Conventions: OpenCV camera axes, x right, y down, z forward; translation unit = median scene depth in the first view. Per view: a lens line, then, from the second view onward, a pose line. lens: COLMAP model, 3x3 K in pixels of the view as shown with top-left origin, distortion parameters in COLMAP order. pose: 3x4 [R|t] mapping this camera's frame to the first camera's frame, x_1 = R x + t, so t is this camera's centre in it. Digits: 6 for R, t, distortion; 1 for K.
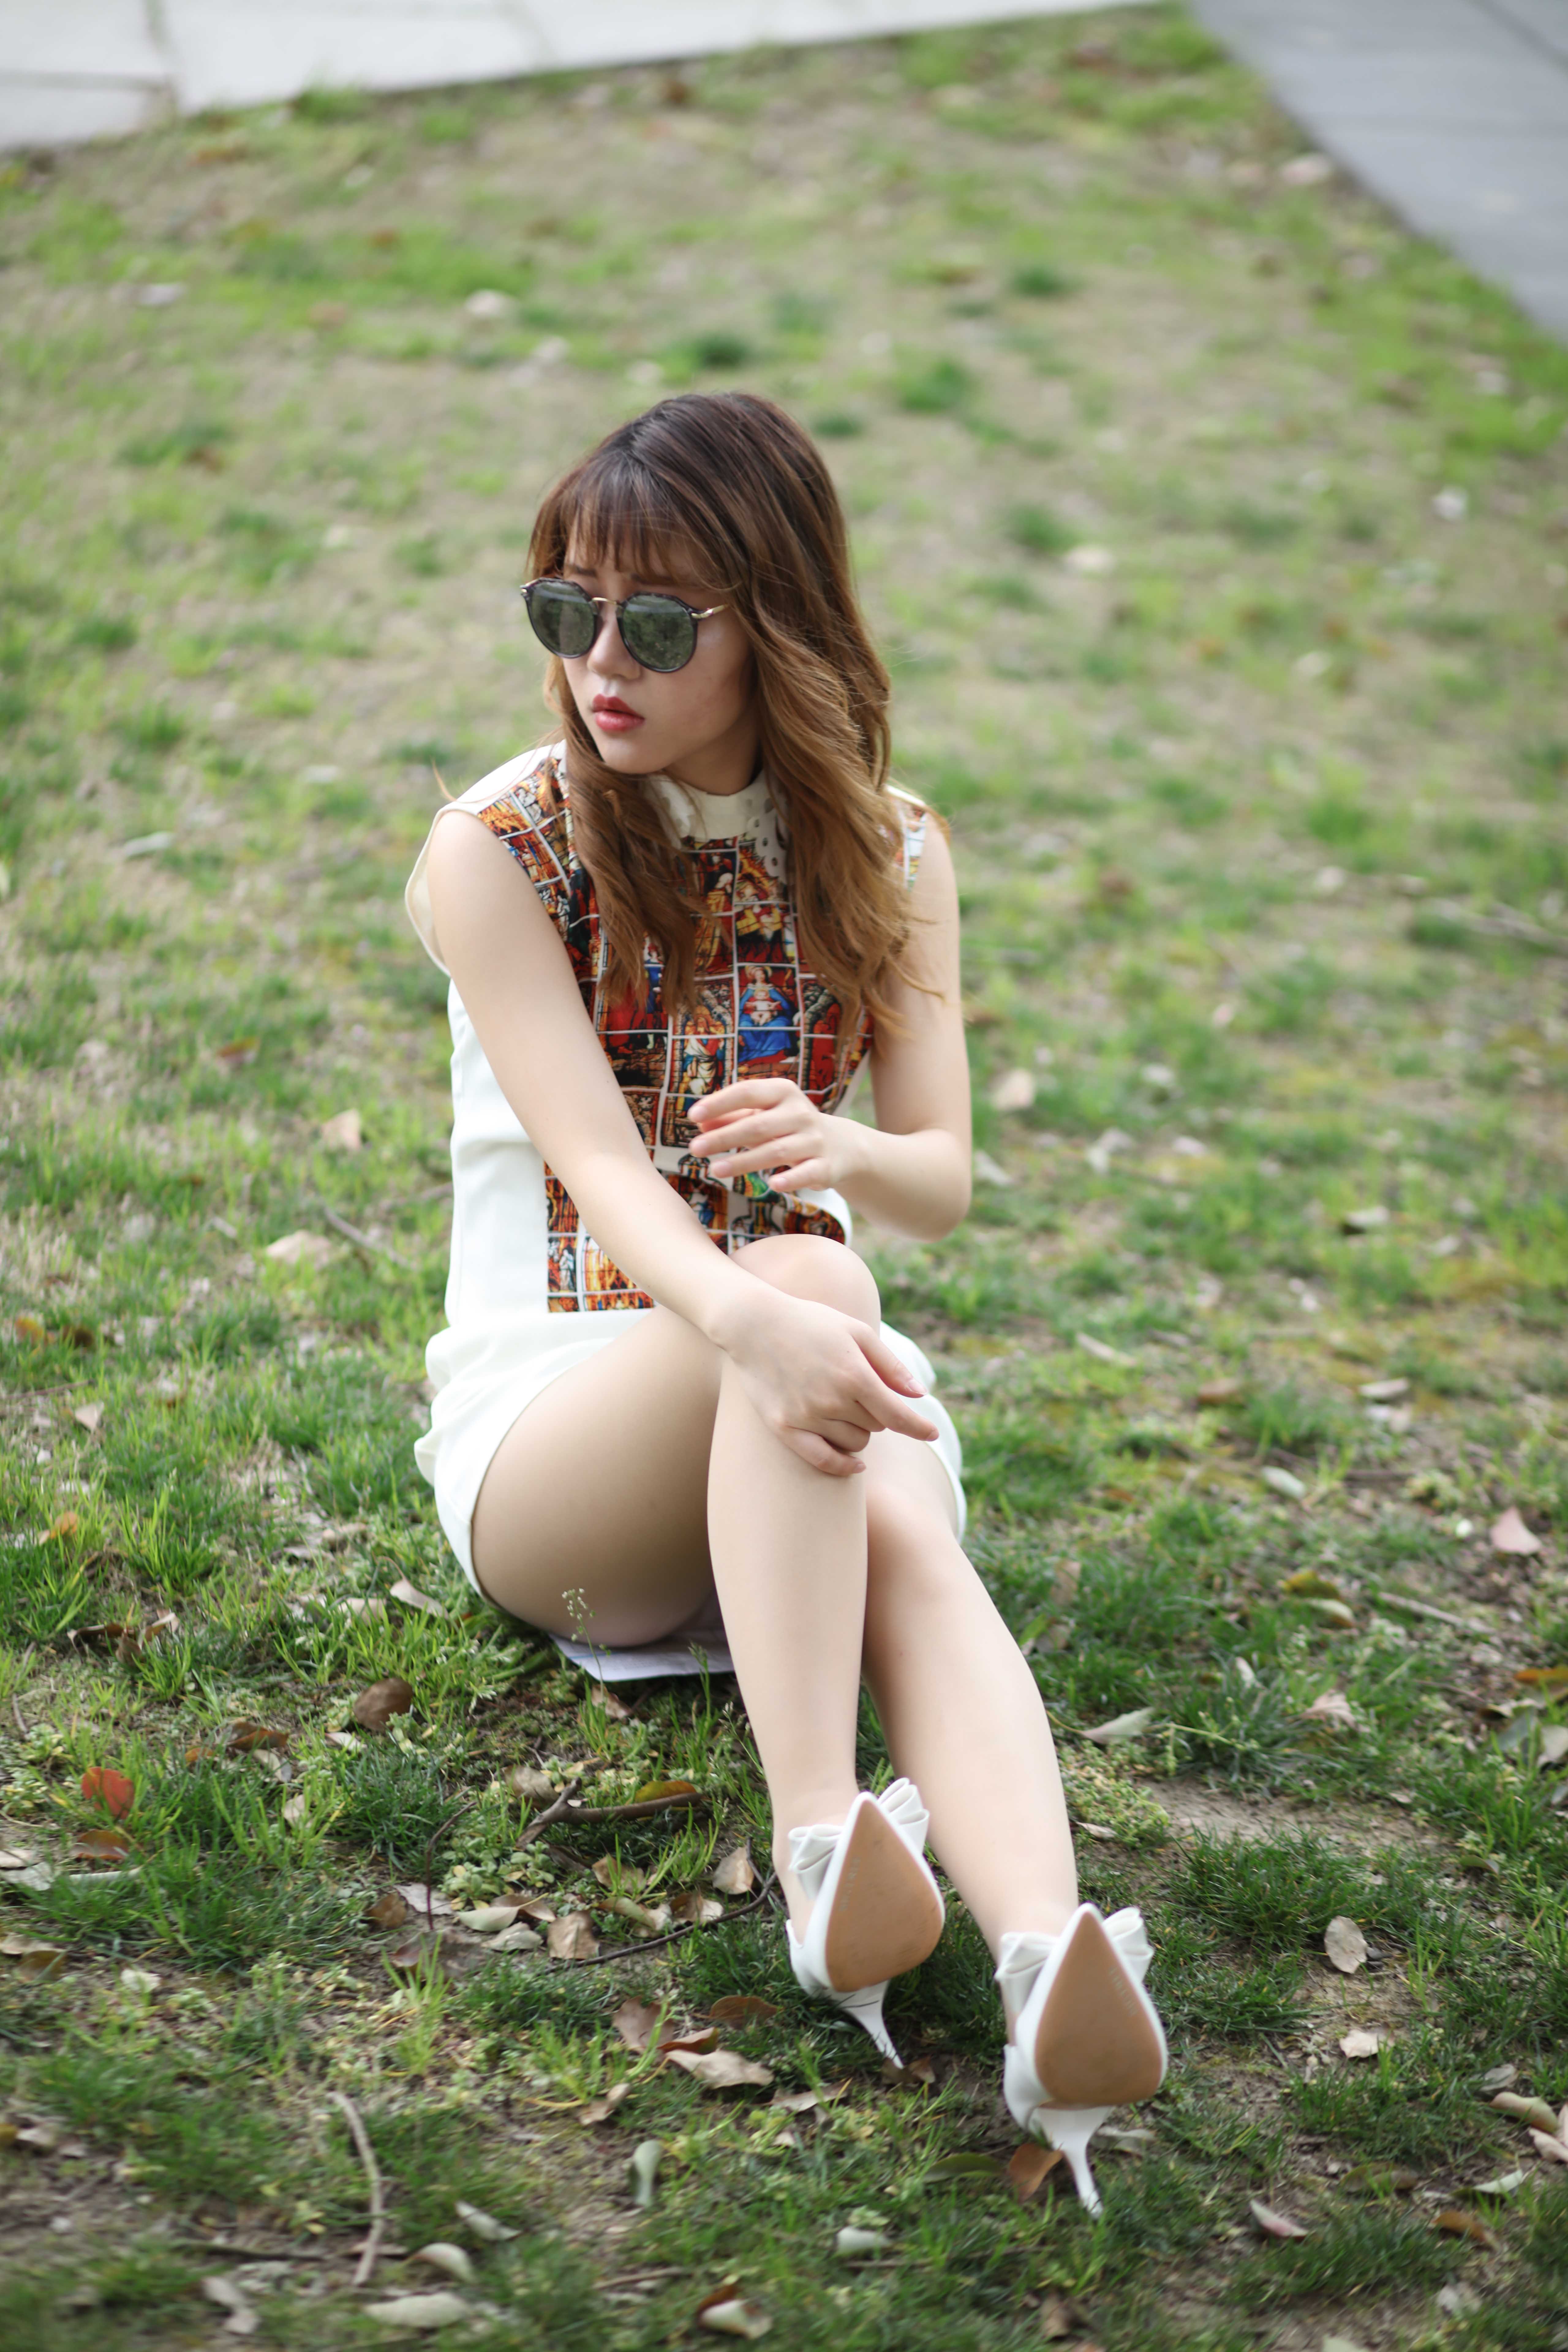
lens RADIAL K [[5754.0, 0, 784.0], [0, 5754.0, 1176.0], [0, 0, 1]] dist [-0.019040, -1.661422]
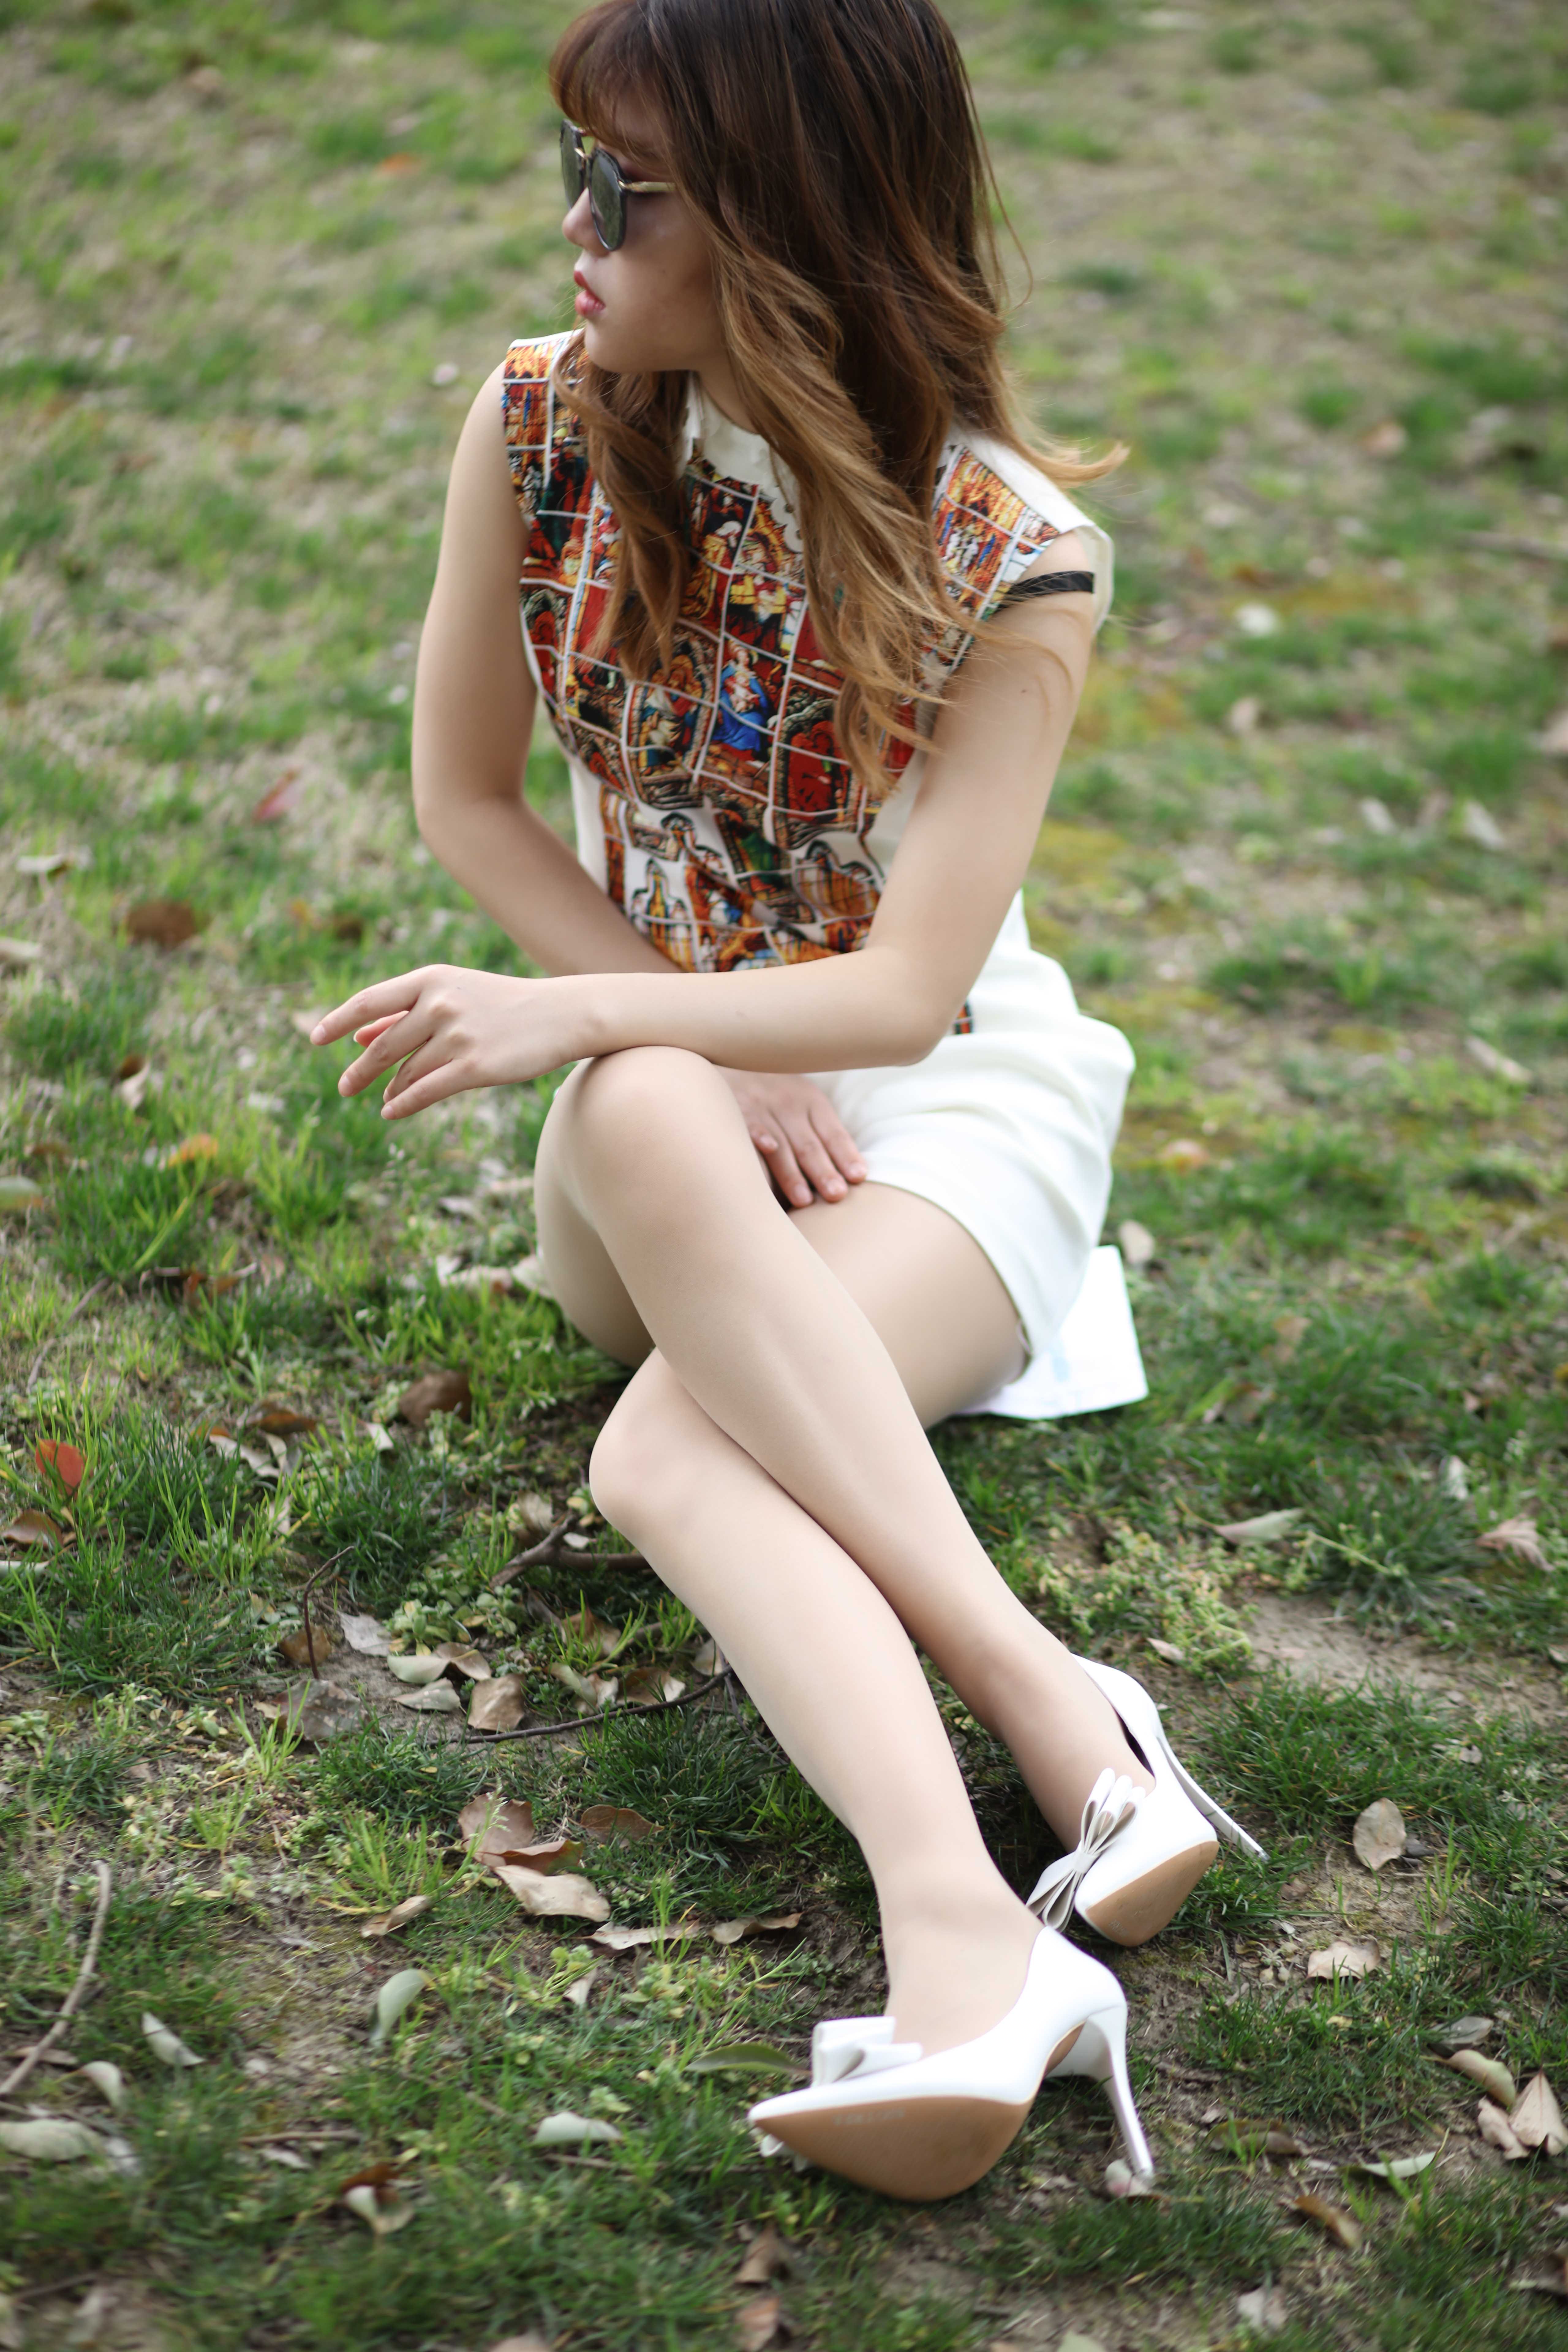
lens RADIAL K [[5753.5, 0, 784.0], [0, 5753.5, 1176.0], [0, 0, 1]] dist [-0.003237, -1.362493]
pose [[0.956013, 0.115756, -0.269516, 0.222315], [-0.086569, 0.989256, 0.117806, -0.053475], [0.280257, -0.089293, 0.955763, 0.160861]]
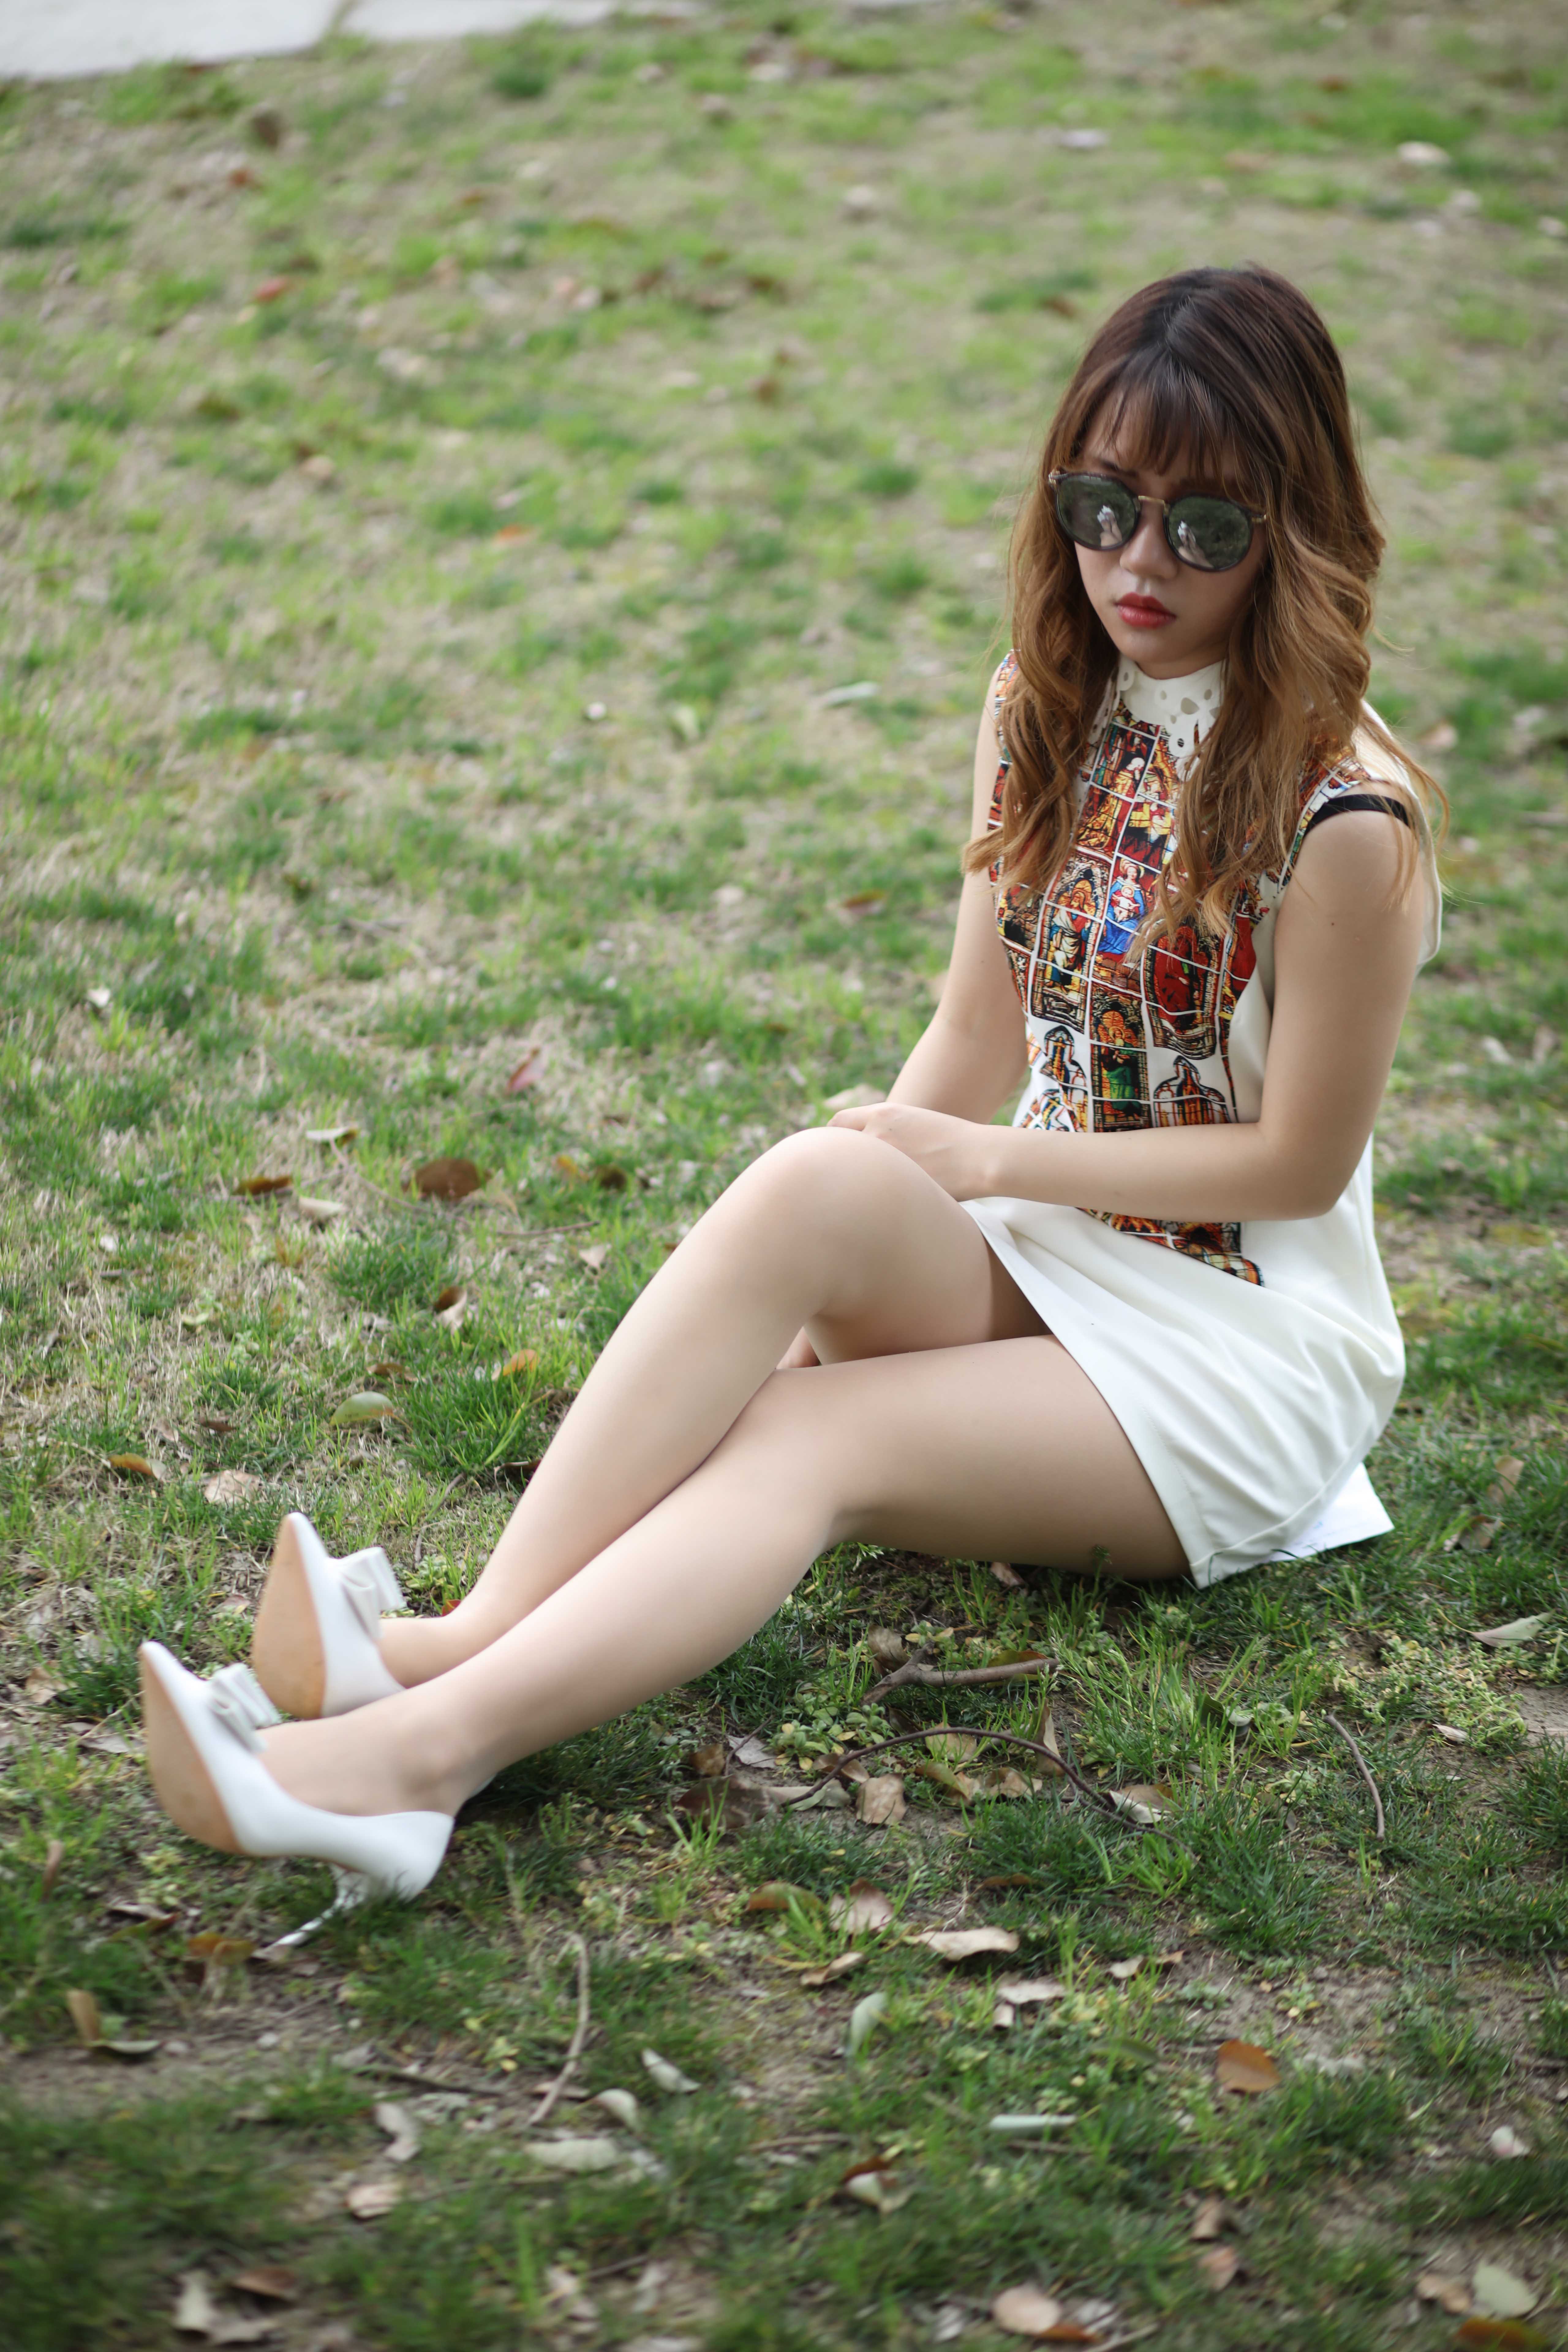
lens RADIAL K [[5747.2, 0, 784.0], [0, 5747.2, 1176.0], [0, 0, 1]] dist [-0.020575, -1.640737]
pose [[0.970418, 0.052690, -0.235613, 0.169024], [-0.045318, 0.998302, 0.036598, -0.012720], [0.237141, -0.024838, 0.971158, 0.015914]]
